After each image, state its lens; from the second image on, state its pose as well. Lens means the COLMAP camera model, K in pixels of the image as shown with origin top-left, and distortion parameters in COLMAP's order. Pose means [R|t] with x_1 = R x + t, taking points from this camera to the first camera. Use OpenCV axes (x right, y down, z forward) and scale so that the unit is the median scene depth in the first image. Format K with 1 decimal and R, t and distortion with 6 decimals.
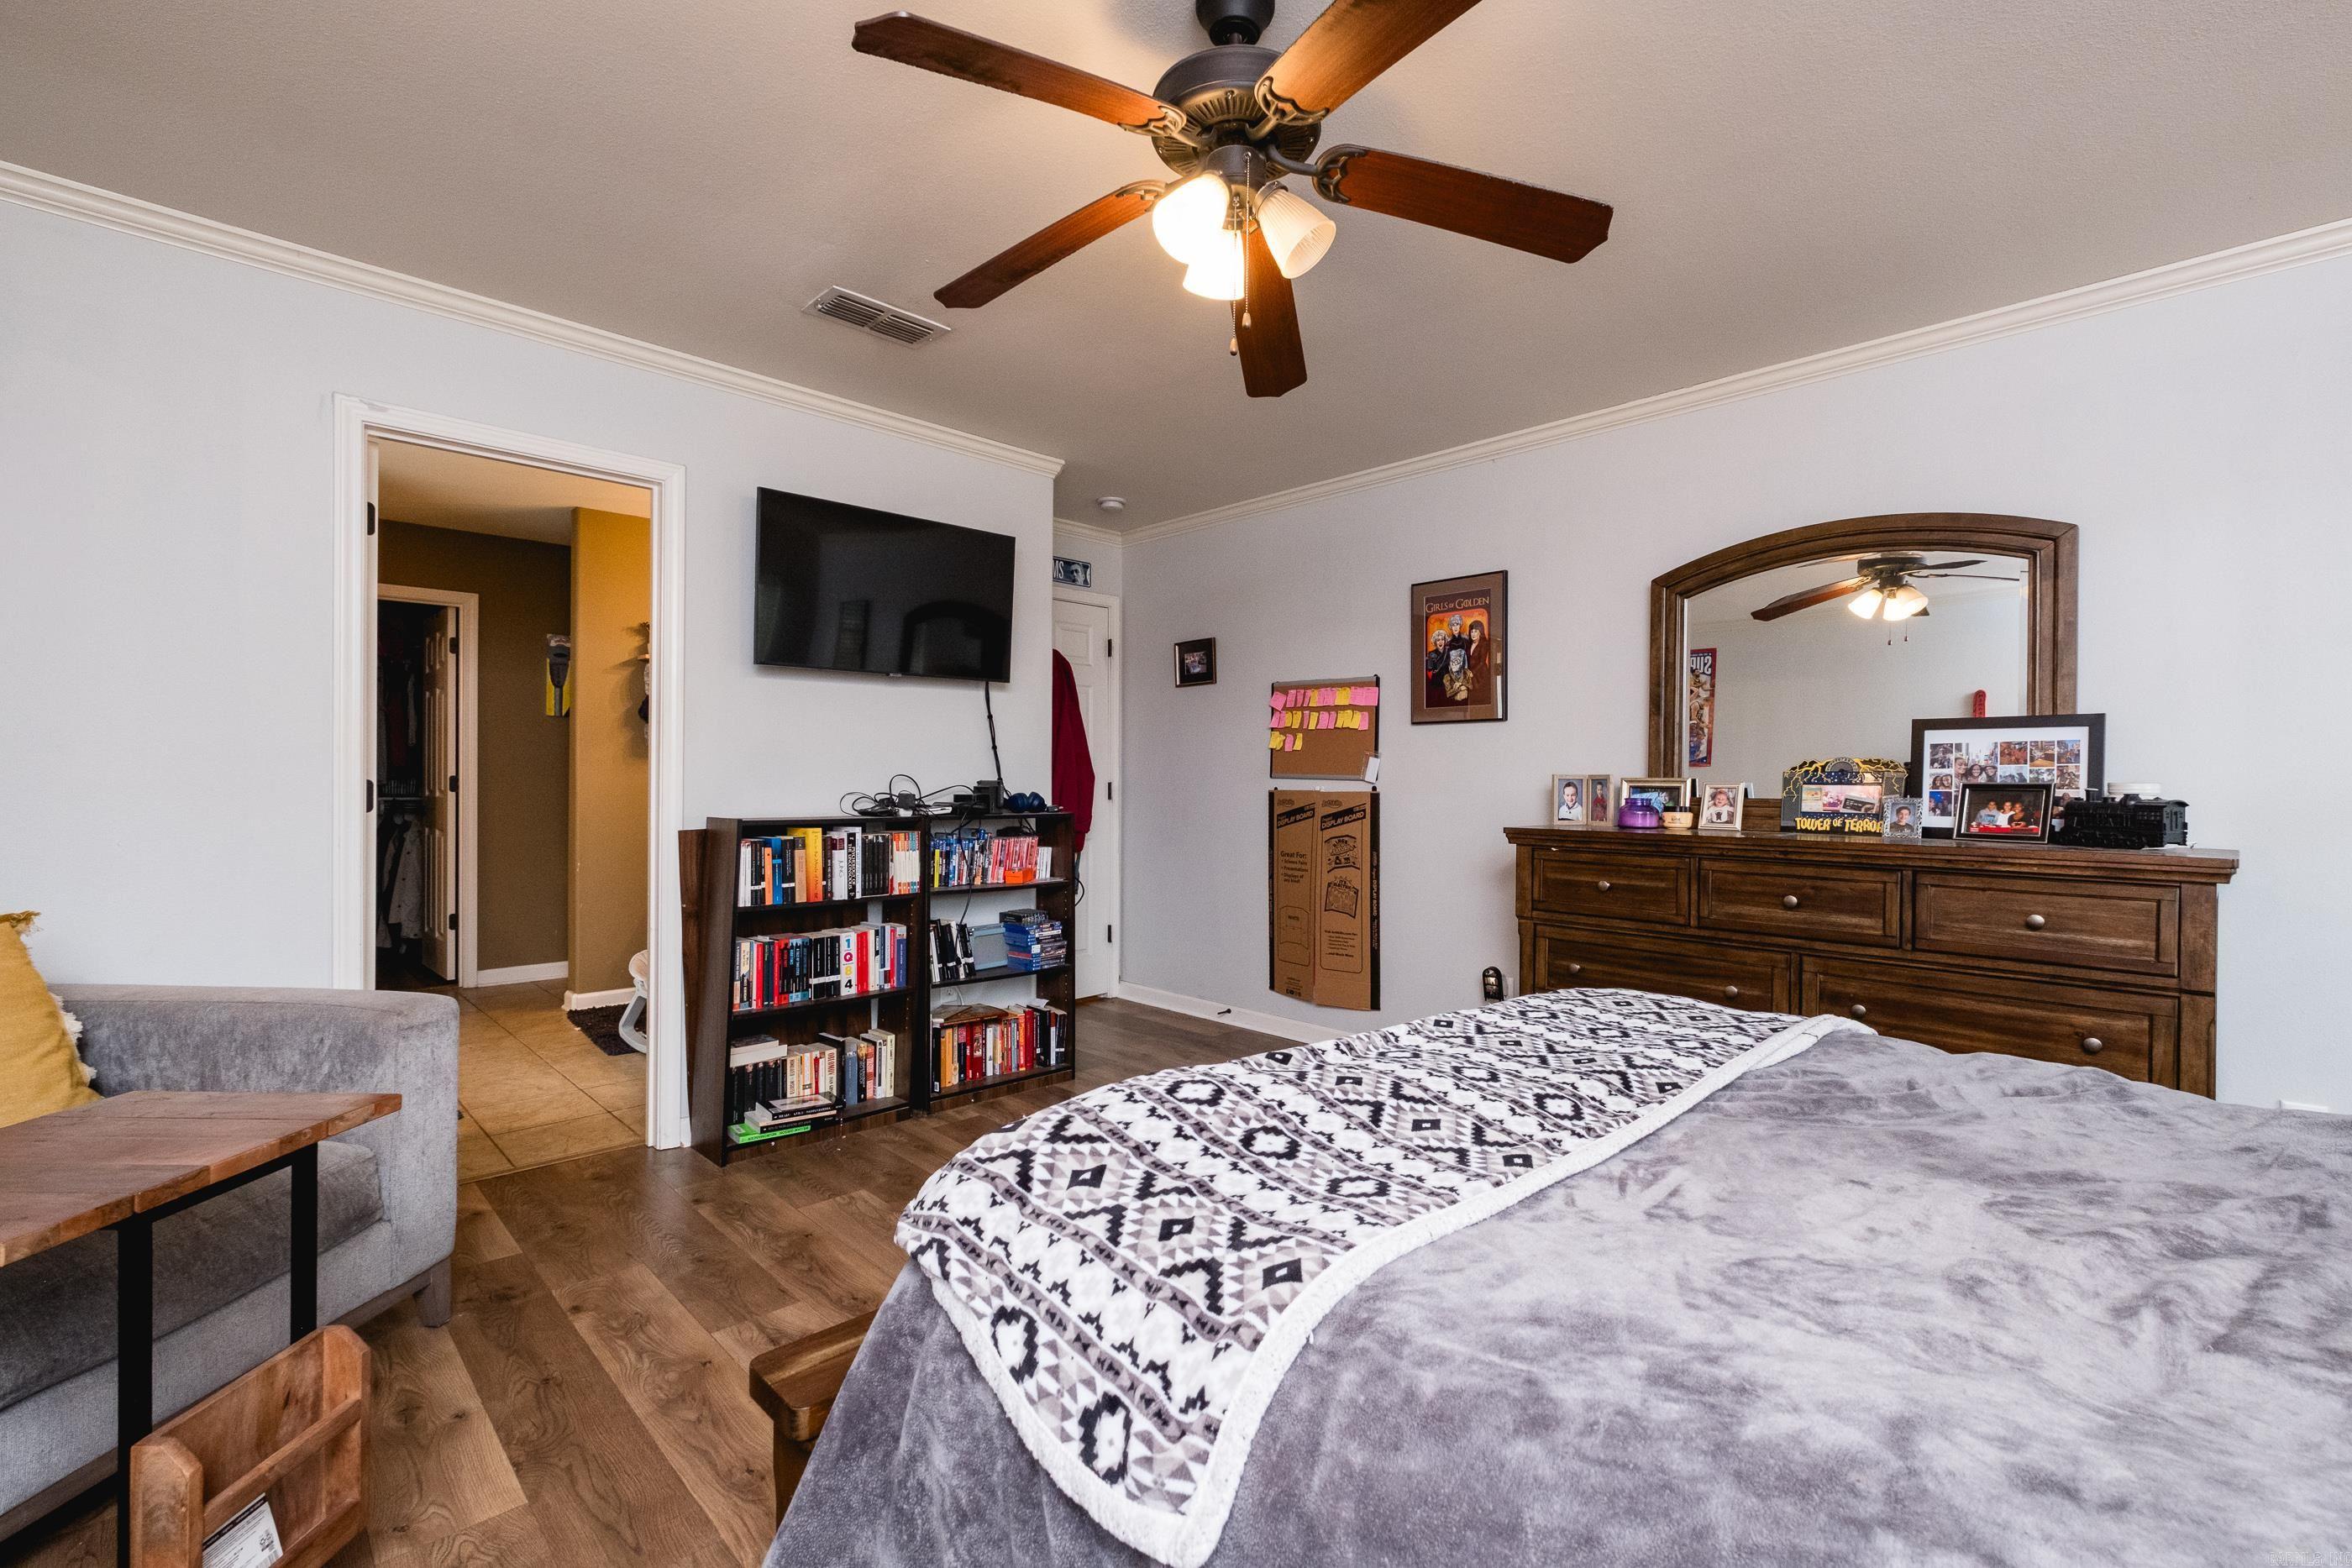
lens RADIAL K [[1019.7, 0, 1219.7], [0, 1019.7, 784.7], [0, 0, 1]] dist [-0.000687, -0.000306]
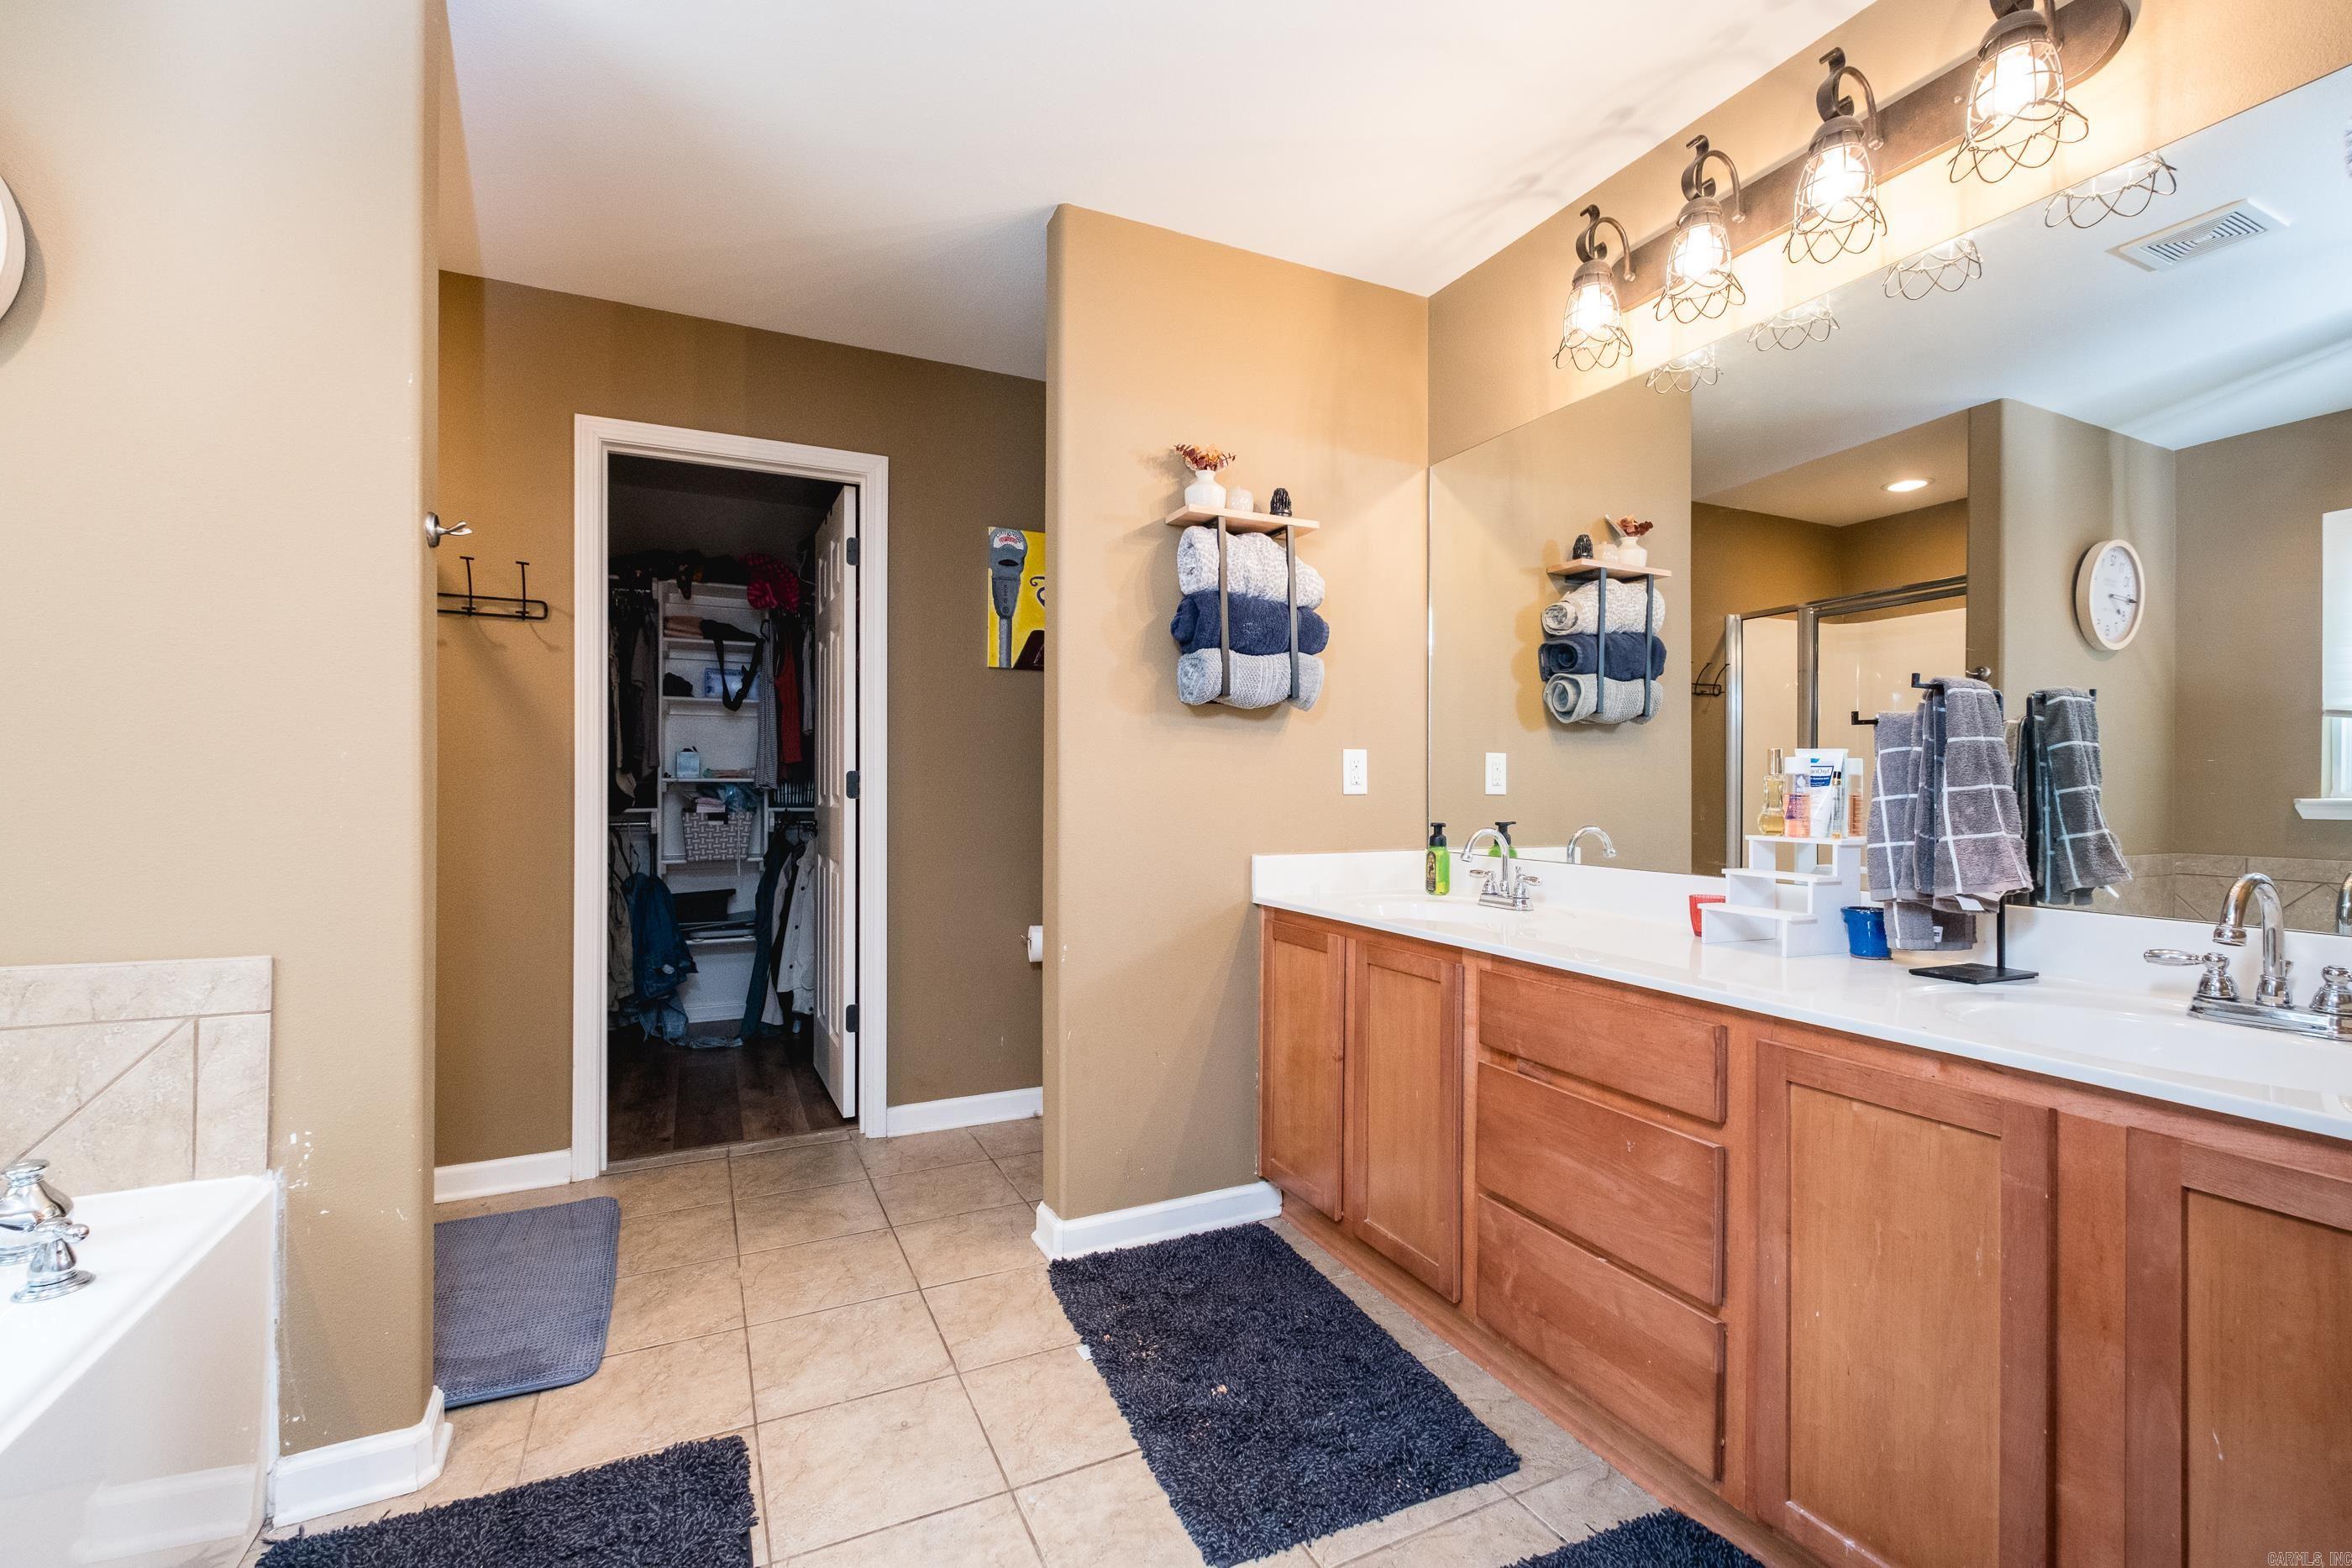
lens RADIAL K [[1019.7, 0, 1219.7], [0, 1019.7, 784.7], [0, 0, 1]] dist [-0.000687, -0.000306]
pose [[0.949620, -0.005720, -0.313352, -0.361589], [0.002597, 0.999943, -0.010381, 0.005624], [0.313393, 0.009044, 0.949580, 0.501949]]
